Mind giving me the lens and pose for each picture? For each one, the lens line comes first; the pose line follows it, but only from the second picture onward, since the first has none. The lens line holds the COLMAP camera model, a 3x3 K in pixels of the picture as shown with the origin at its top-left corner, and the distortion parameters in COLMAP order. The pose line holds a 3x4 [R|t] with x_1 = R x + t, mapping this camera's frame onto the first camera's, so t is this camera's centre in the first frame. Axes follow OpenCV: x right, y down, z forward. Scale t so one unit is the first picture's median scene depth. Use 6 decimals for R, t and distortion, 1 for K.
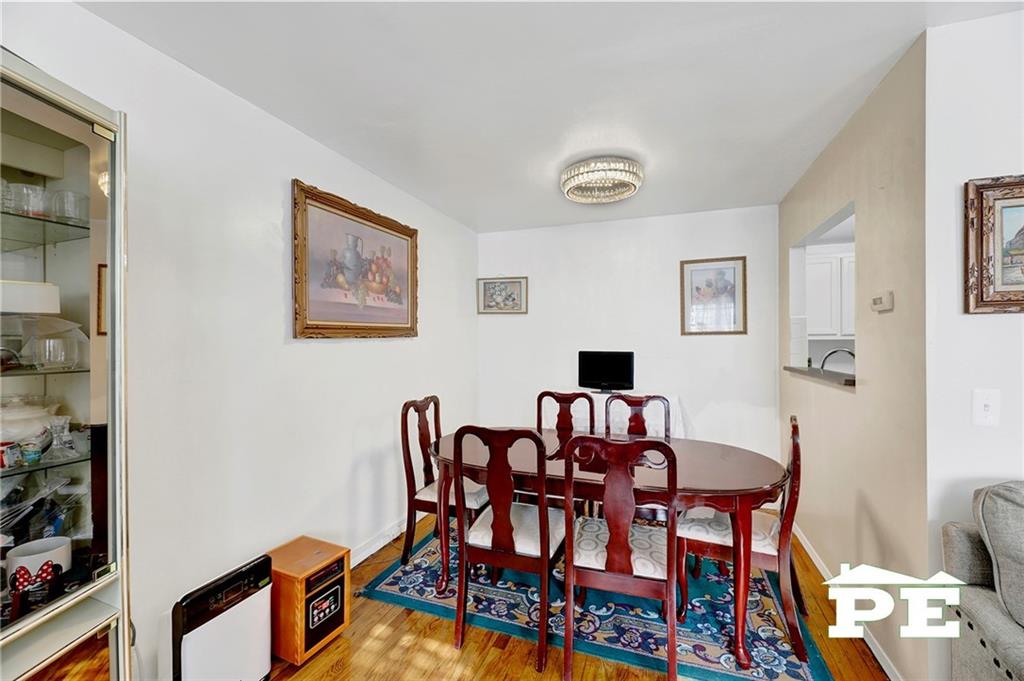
lens RADIAL K [[415.4, 0, 512.0], [0, 415.4, 340.5], [0, 0, 1]] dist [-0.001551, -0.000209]
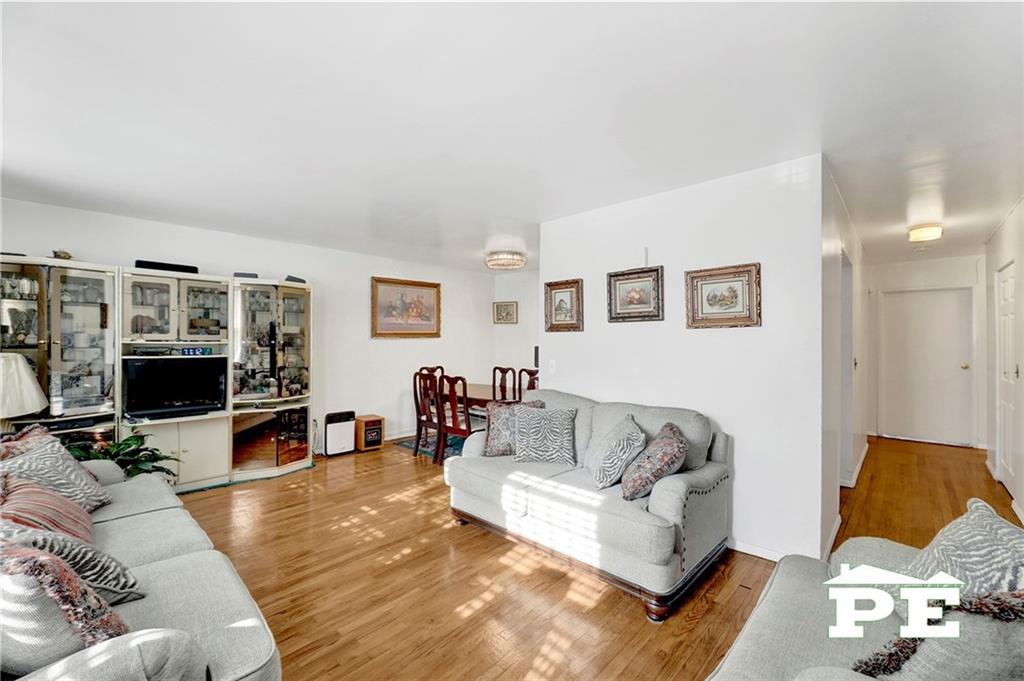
lens RADIAL K [[429.6, 0, 522.4], [0, 429.6, 337.4], [0, 0, 1]] dist [0.019521, -0.009973]
pose [[0.932284, 0.005056, -0.361691, 1.037919], [-0.006313, 0.999977, -0.002292, -0.008513], [0.361671, 0.004420, 0.932295, -0.910962]]
